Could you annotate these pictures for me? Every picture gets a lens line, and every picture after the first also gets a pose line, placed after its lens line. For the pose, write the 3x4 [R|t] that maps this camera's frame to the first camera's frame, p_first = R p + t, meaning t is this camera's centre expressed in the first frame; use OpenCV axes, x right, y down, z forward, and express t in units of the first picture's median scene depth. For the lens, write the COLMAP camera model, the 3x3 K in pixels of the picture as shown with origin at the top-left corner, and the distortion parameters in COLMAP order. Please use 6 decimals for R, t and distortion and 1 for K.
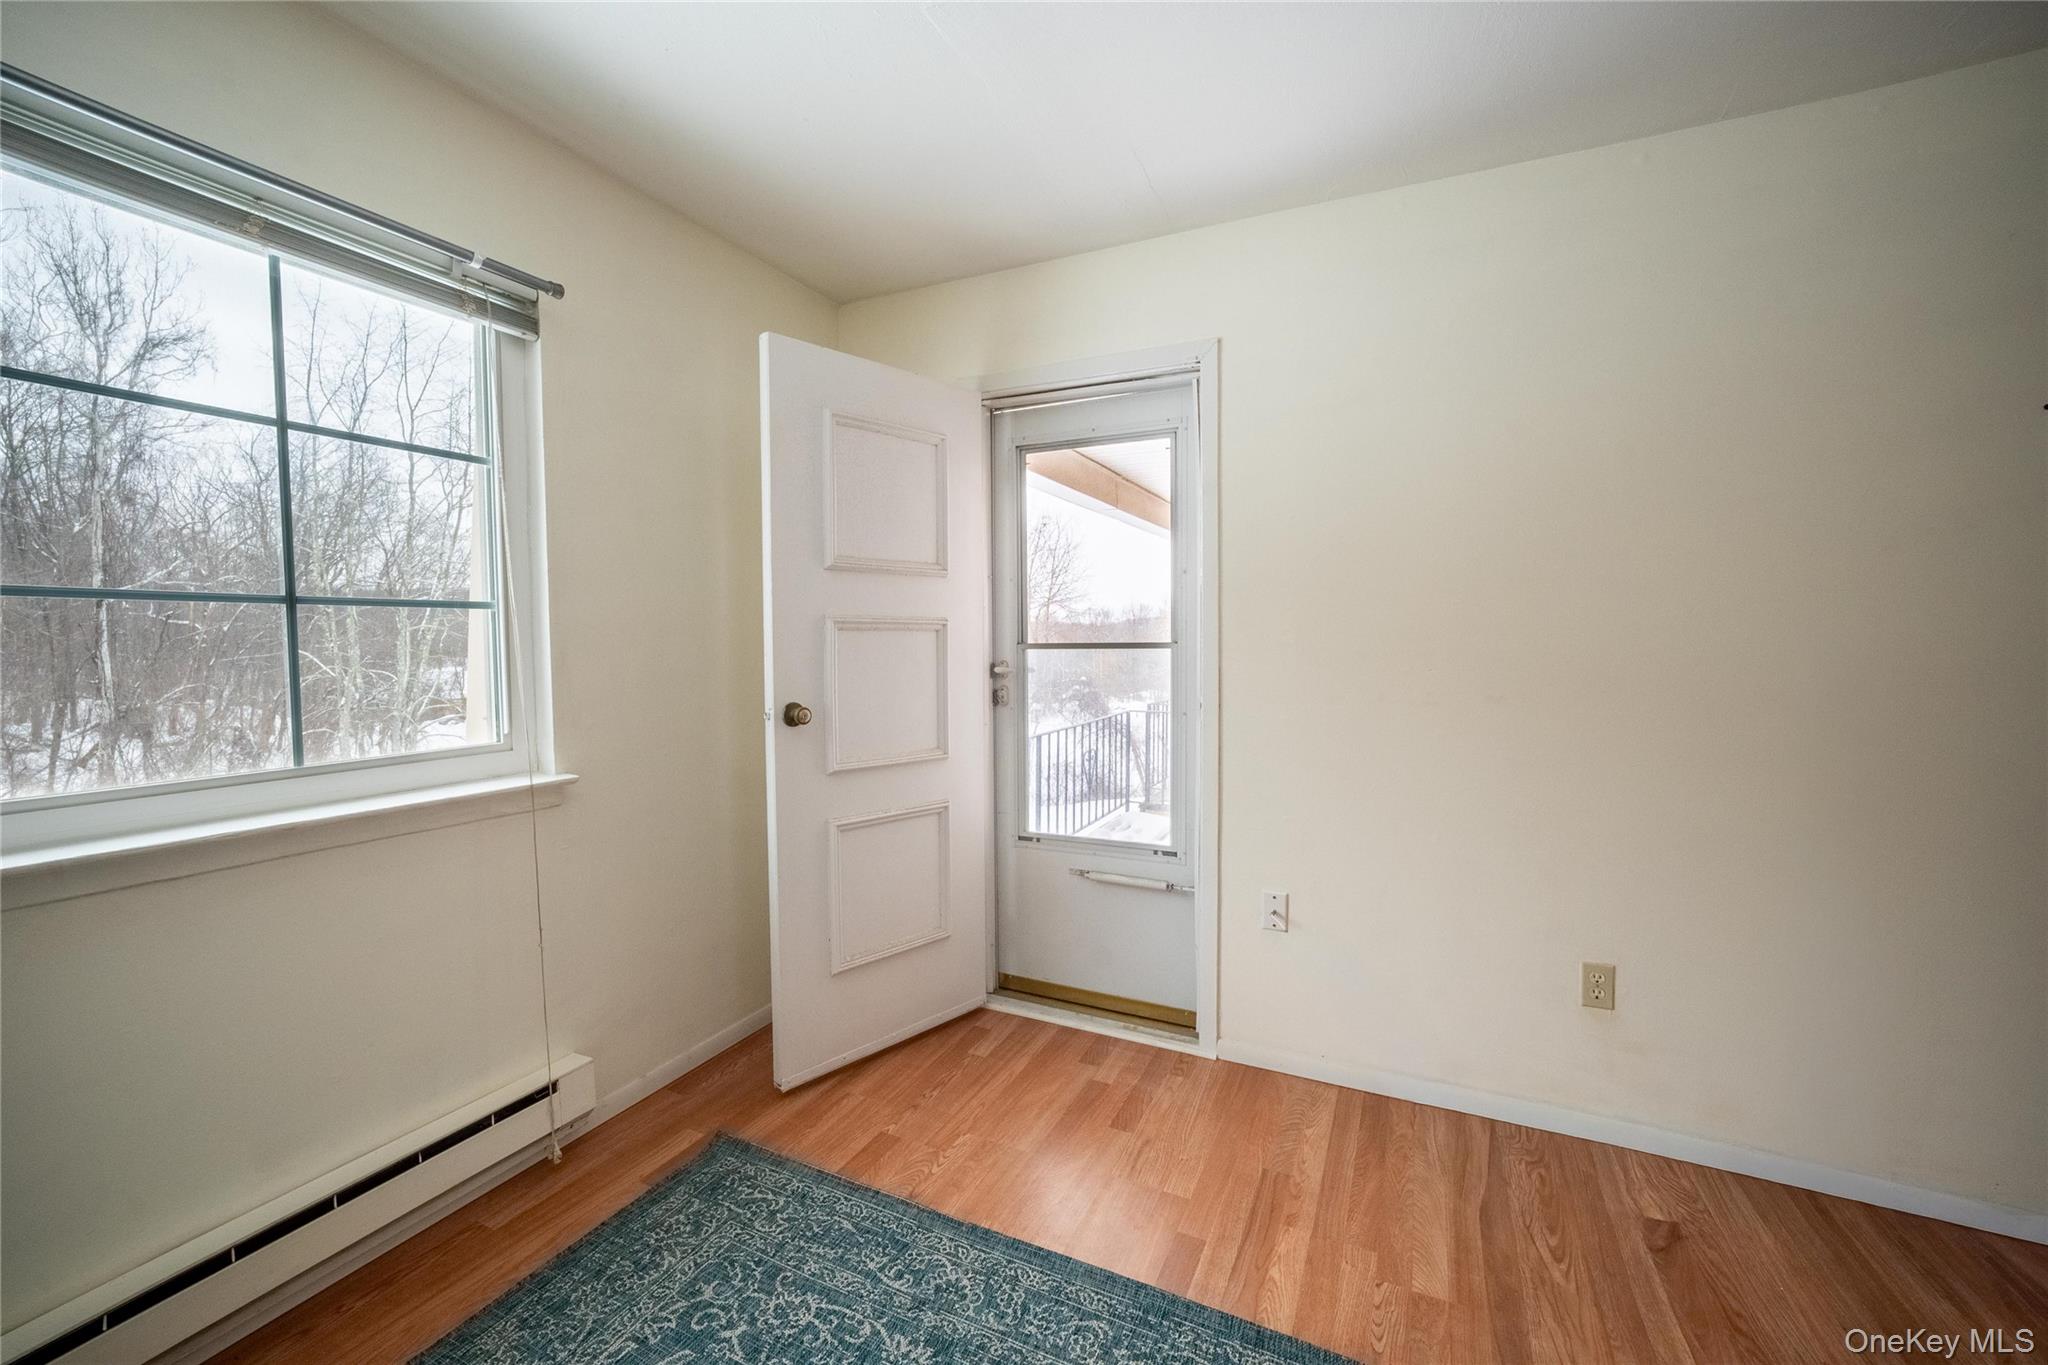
lens RADIAL K [[817.9, 0, 1020.6], [0, 817.9, 686.1], [0, 0, 1]] dist [-0.023524, 0.006203]
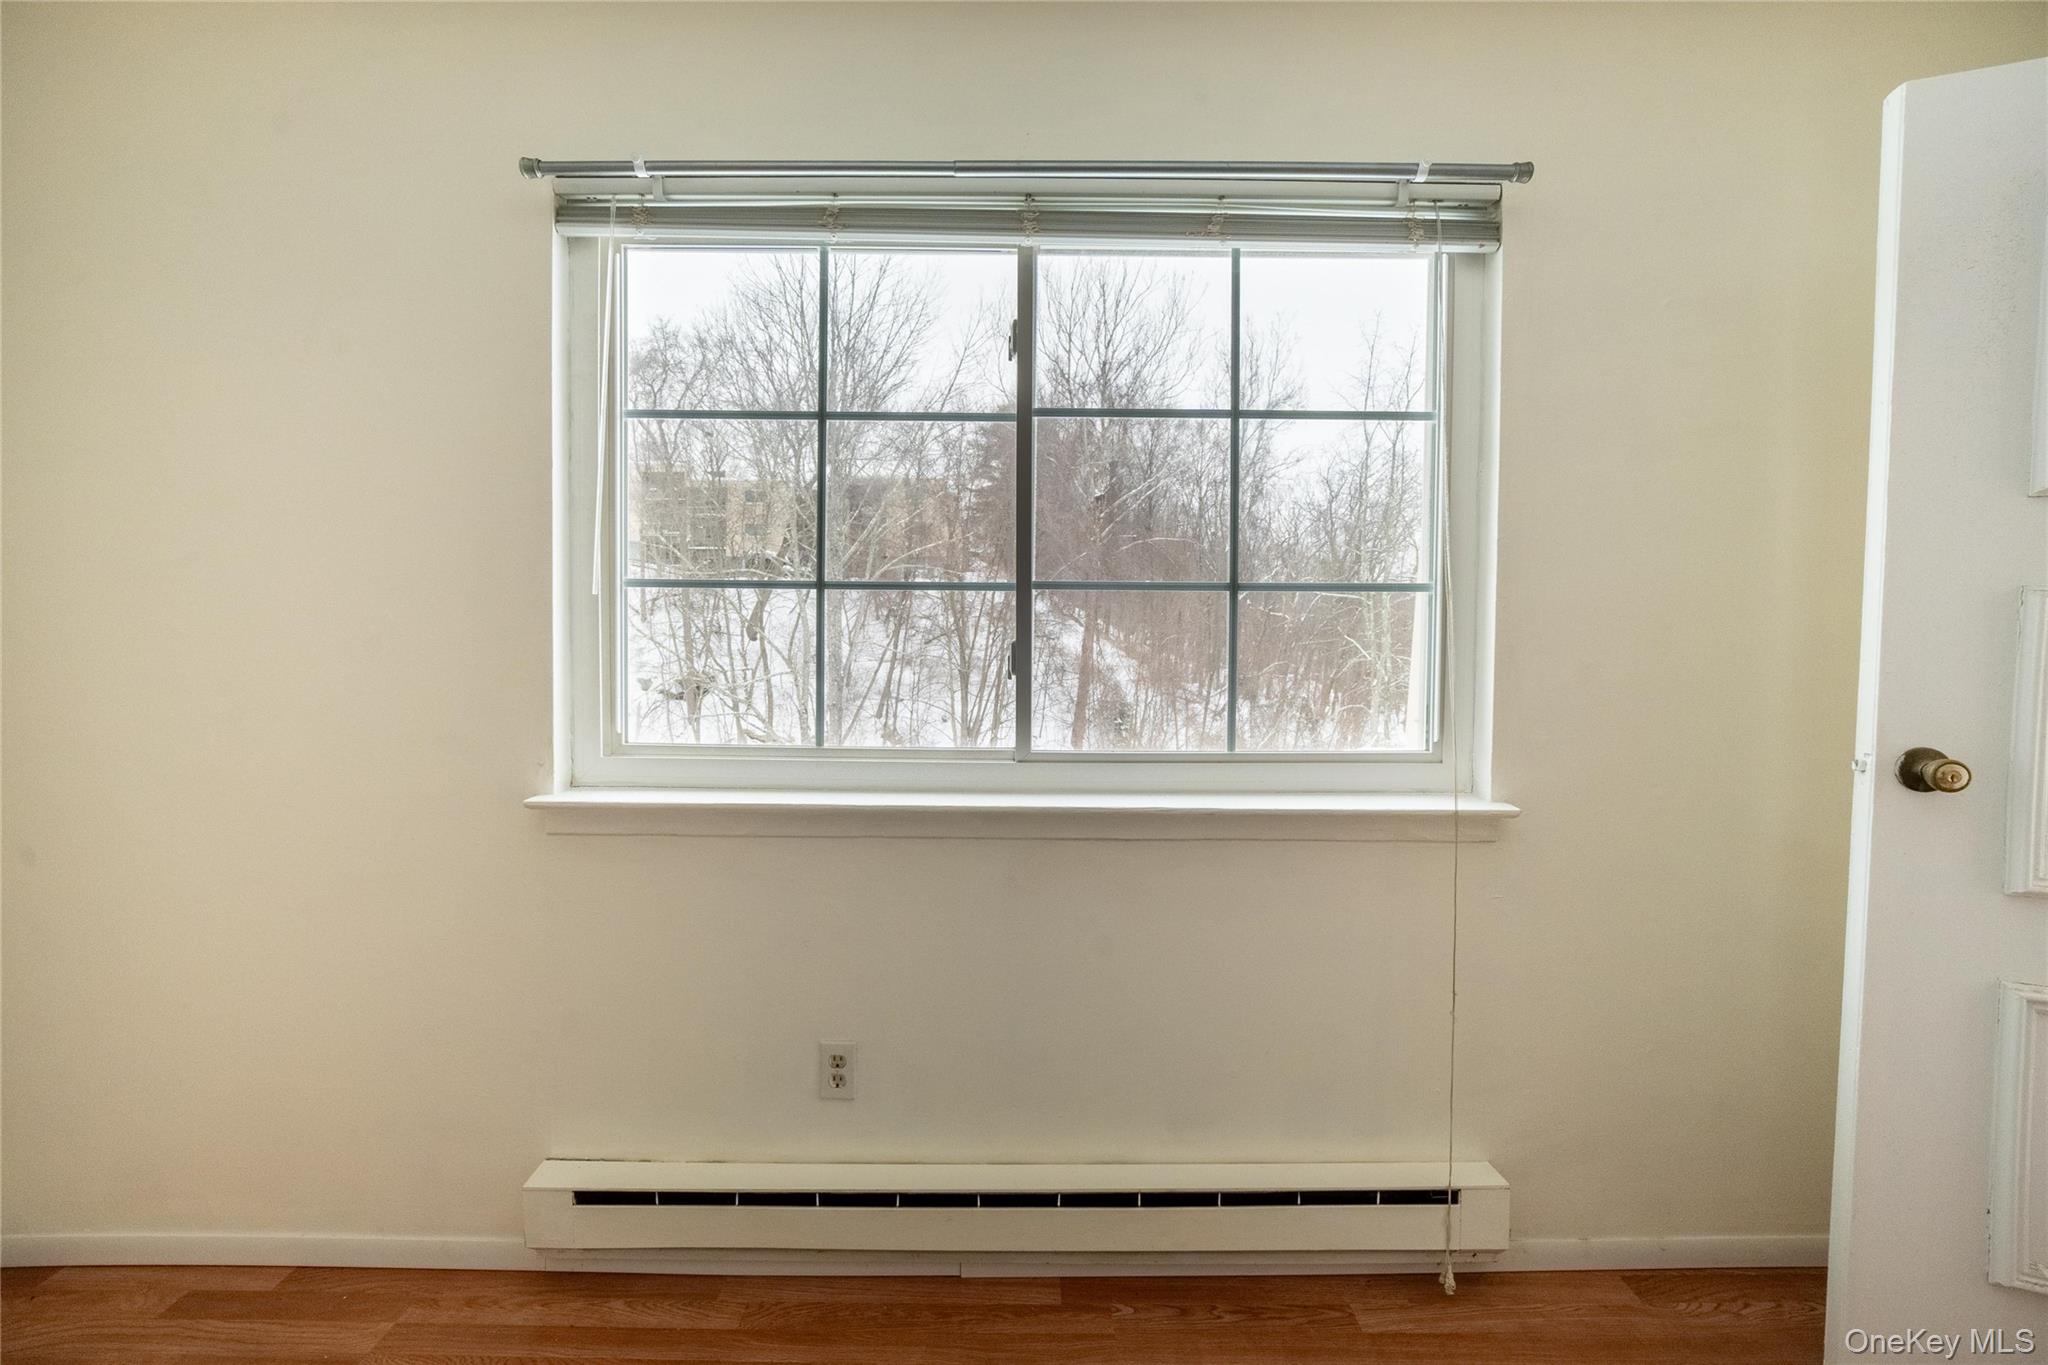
lens RADIAL K [[837.2, 0, 1017.1], [0, 837.2, 661.1], [0, 0, 1]] dist [-0.026612, 0.005921]
pose [[0.440271, 0.040555, -0.896949, -0.064035], [-0.057993, 0.998178, 0.016666, -0.012376], [0.895990, 0.044679, 0.441821, 0.233808]]
